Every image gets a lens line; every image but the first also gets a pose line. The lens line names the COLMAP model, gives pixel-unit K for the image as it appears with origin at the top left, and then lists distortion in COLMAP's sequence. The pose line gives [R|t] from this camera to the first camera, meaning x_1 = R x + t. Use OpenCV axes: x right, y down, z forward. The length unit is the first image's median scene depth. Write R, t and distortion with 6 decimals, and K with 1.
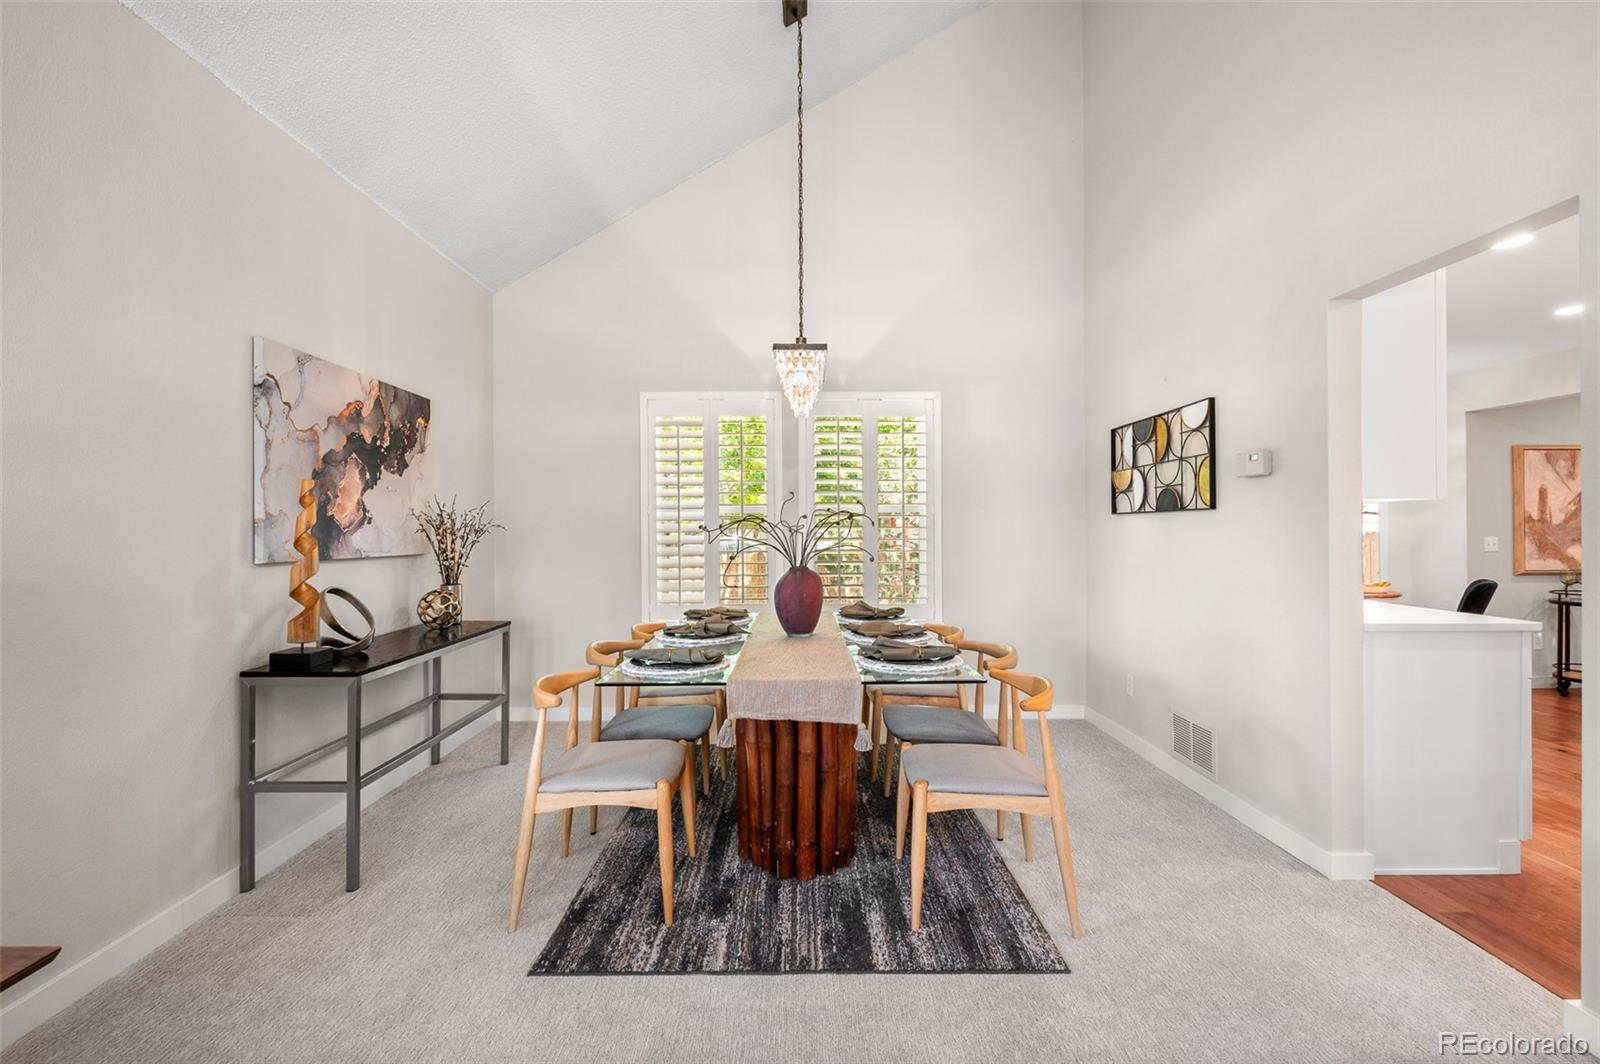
lens RADIAL K [[733.5, 0, 793.3], [0, 733.5, 532.3], [0, 0, 1]] dist [-0.003302, 0.003041]
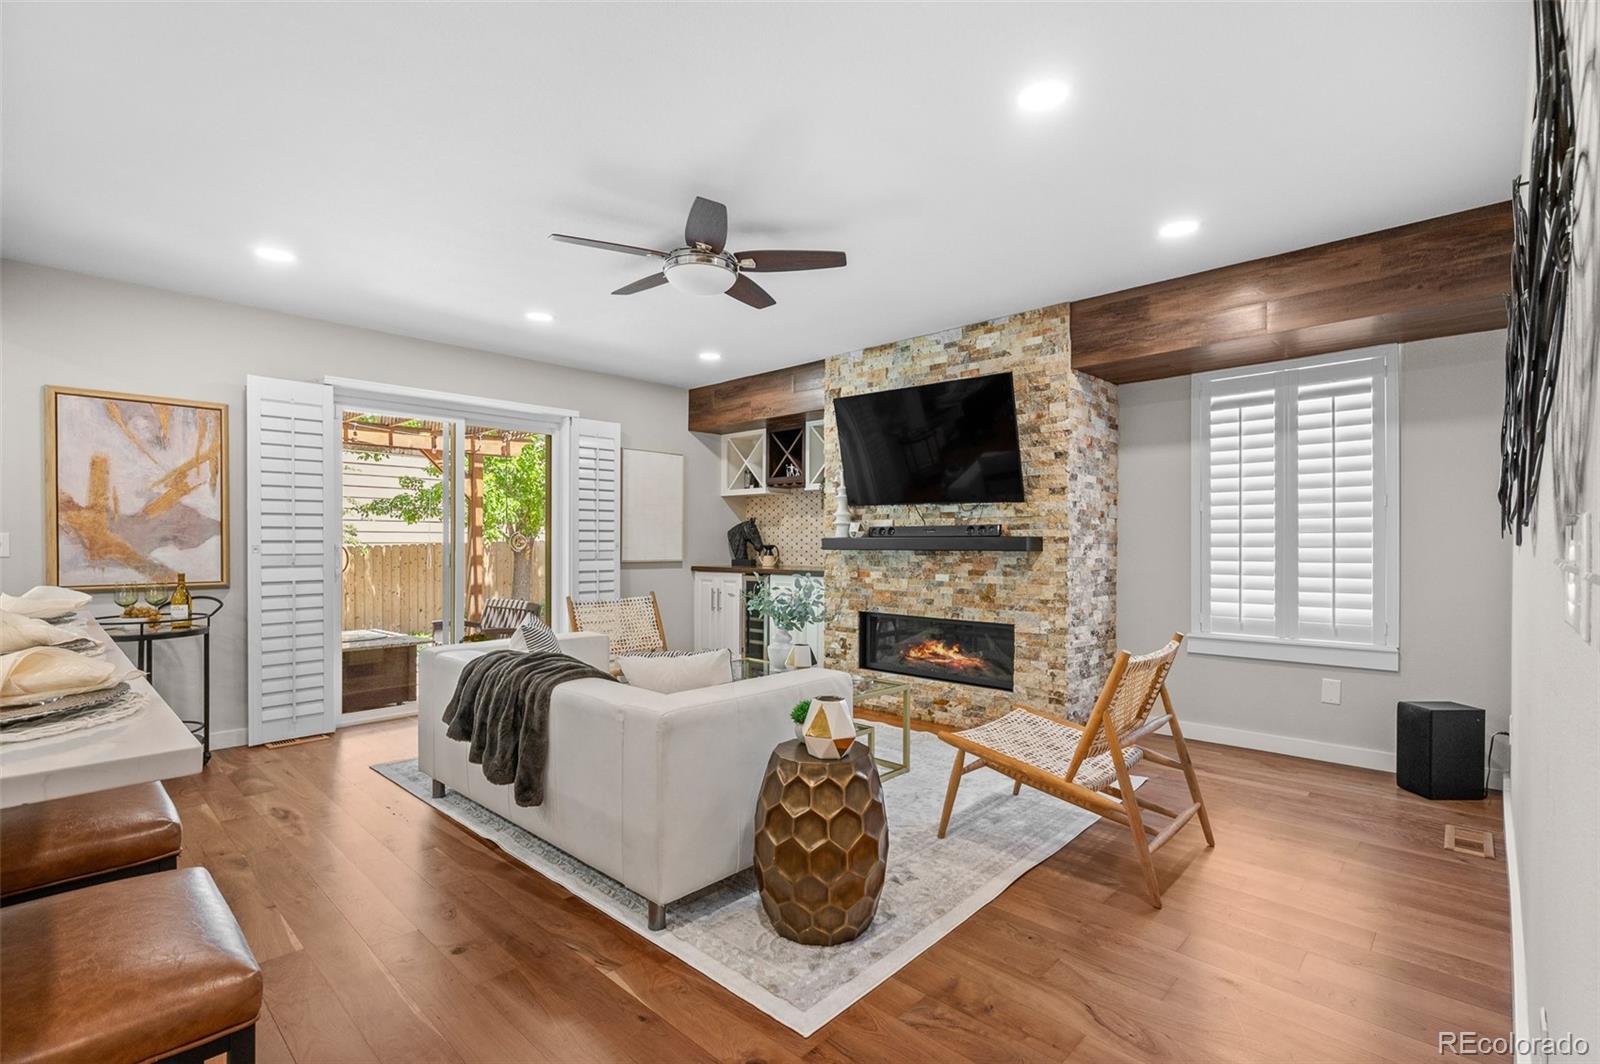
lens RADIAL K [[733.5, 0, 801.2], [0, 733.5, 537.7], [0, 0, 1]] dist [-0.003302, 0.003041]
pose [[0.697478, 0.004147, 0.716594, 0.990613], [0.003491, 0.999952, -0.009185, 0.017787], [-0.716597, 0.008907, 0.697430, 0.117432]]
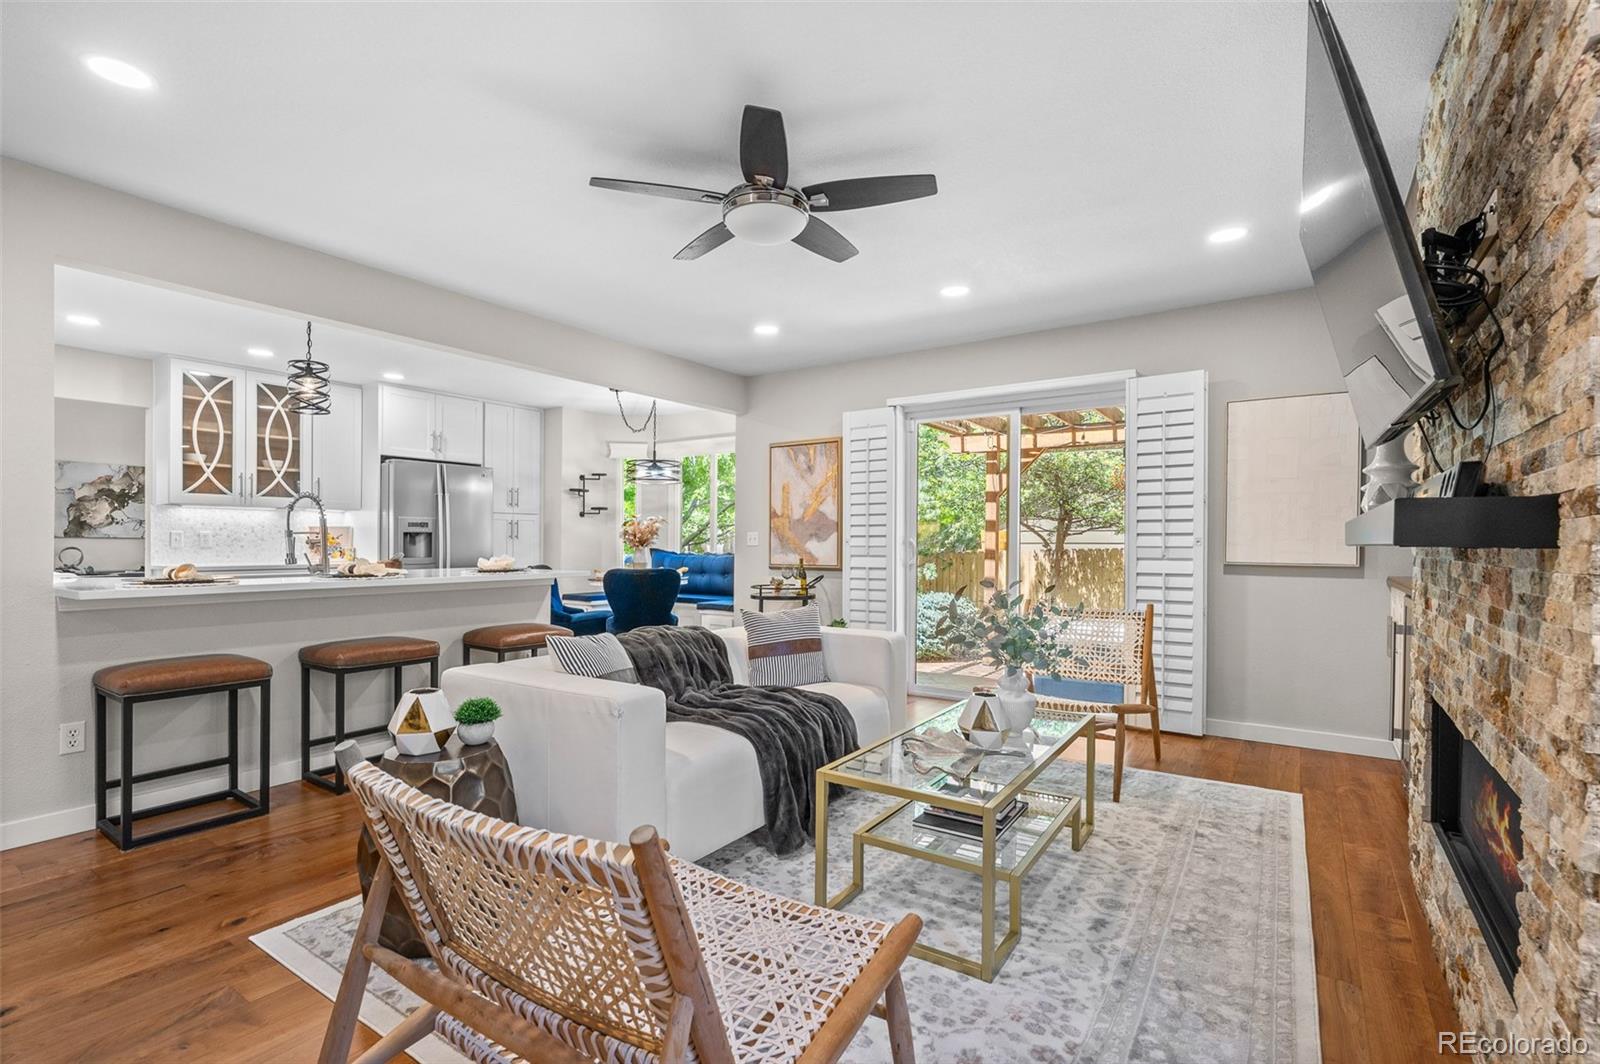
lens RADIAL K [[733.5, 0, 788.8], [0, 733.5, 546.0], [0, 0, 1]] dist [-0.003302, 0.003041]
pose [[0.813833, 0.007468, -0.581051, 1.616812], [-0.007569, 0.999969, 0.002251, 0.023984], [0.581050, 0.002566, 0.813864, 0.175246]]
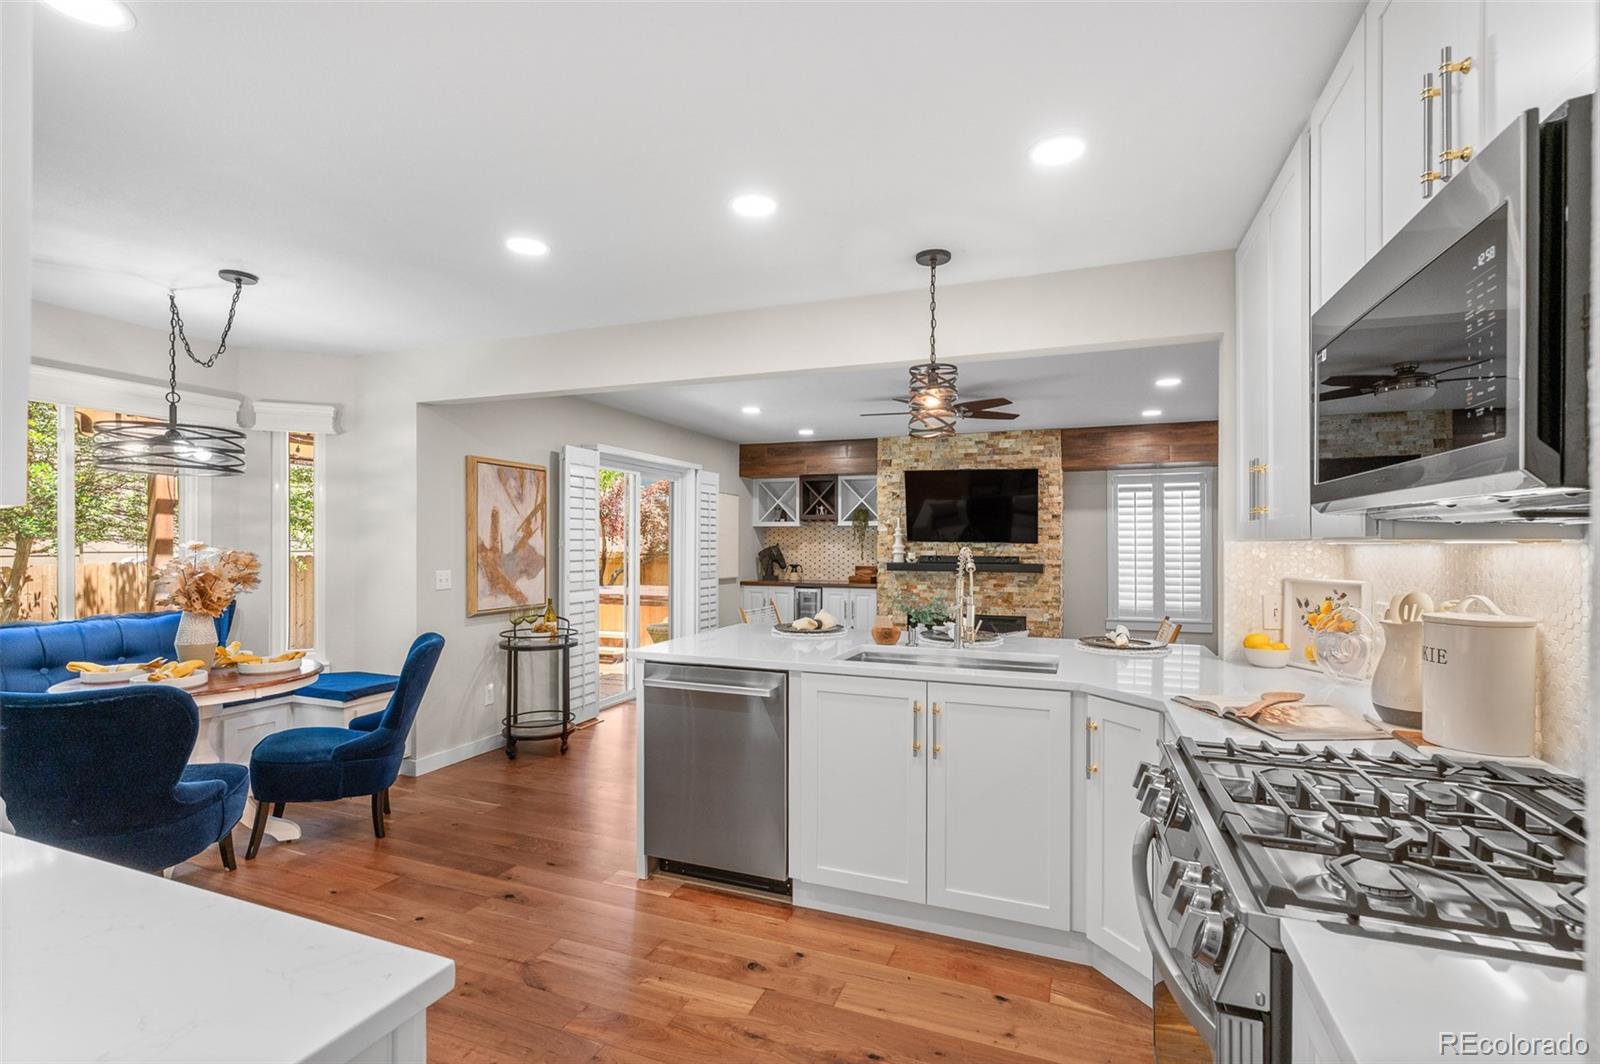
lens RADIAL K [[733.5, 0, 802.7], [0, 733.5, 529.3], [0, 0, 1]] dist [-0.003302, 0.003041]
pose [[0.373546, 0.020723, 0.927380, 0.383374], [0.000924, 0.999742, -0.022712, -0.019531], [-0.927611, 0.009341, 0.373430, 0.367784]]
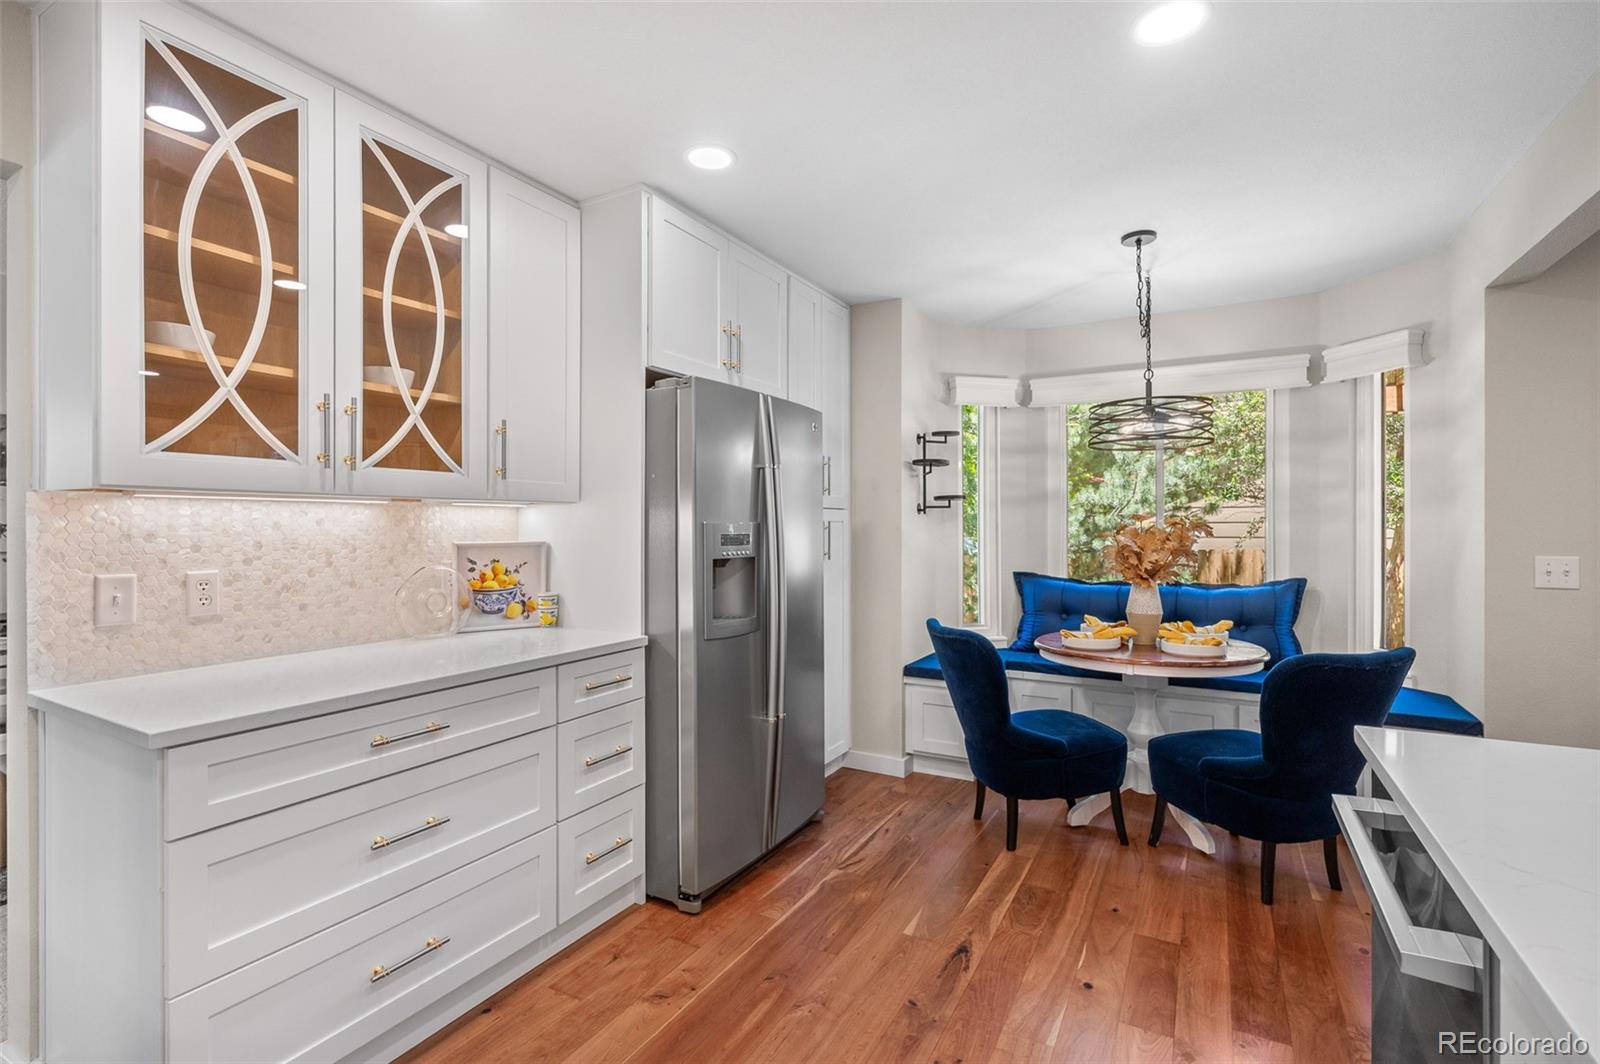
lens RADIAL K [[733.5, 0, 784.0], [0, 733.5, 520.4], [0, 0, 1]] dist [-0.003302, 0.003041]
pose [[0.856450, 0.001127, -0.516228, 0.784642], [-0.007116, 0.999928, -0.009623, -0.009056], [0.516180, 0.011915, 0.856397, 0.376834]]
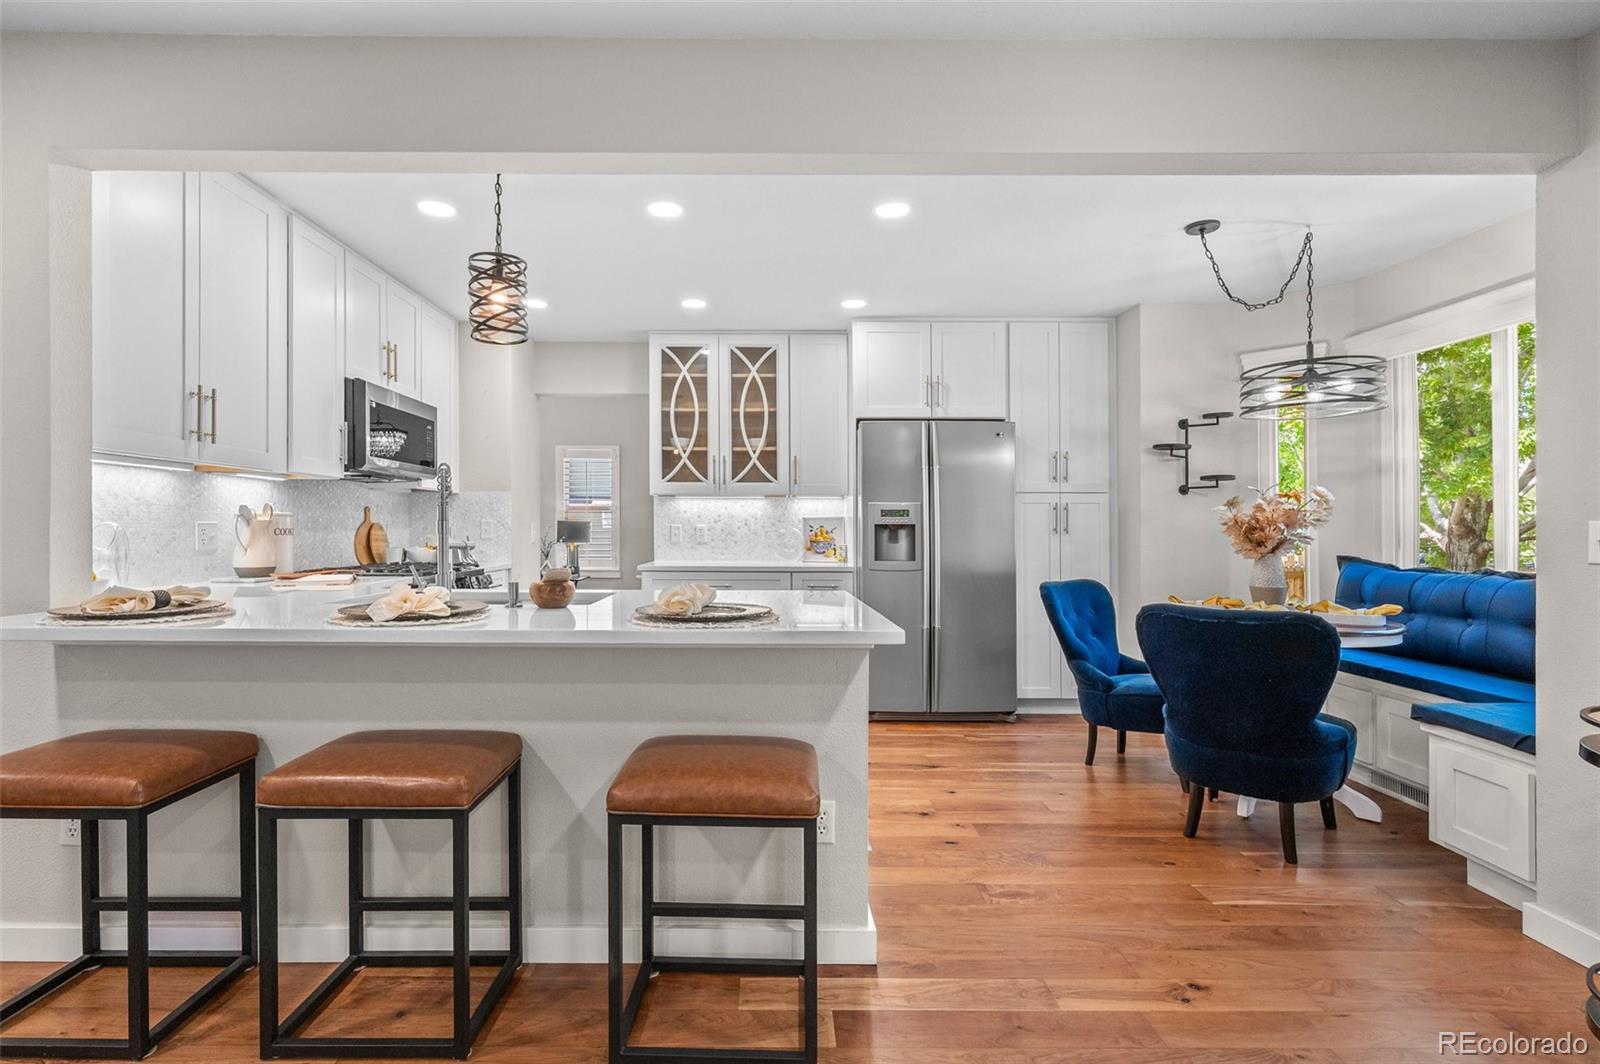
lens RADIAL K [[733.5, 0, 787.7], [0, 733.5, 533.4], [0, 0, 1]] dist [-0.003302, 0.003041]
pose [[-0.003732, 0.013493, -0.999902, 1.286131], [-0.008540, 0.999872, 0.013524, 0.010254], [0.999957, 0.008590, -0.003616, 0.640498]]
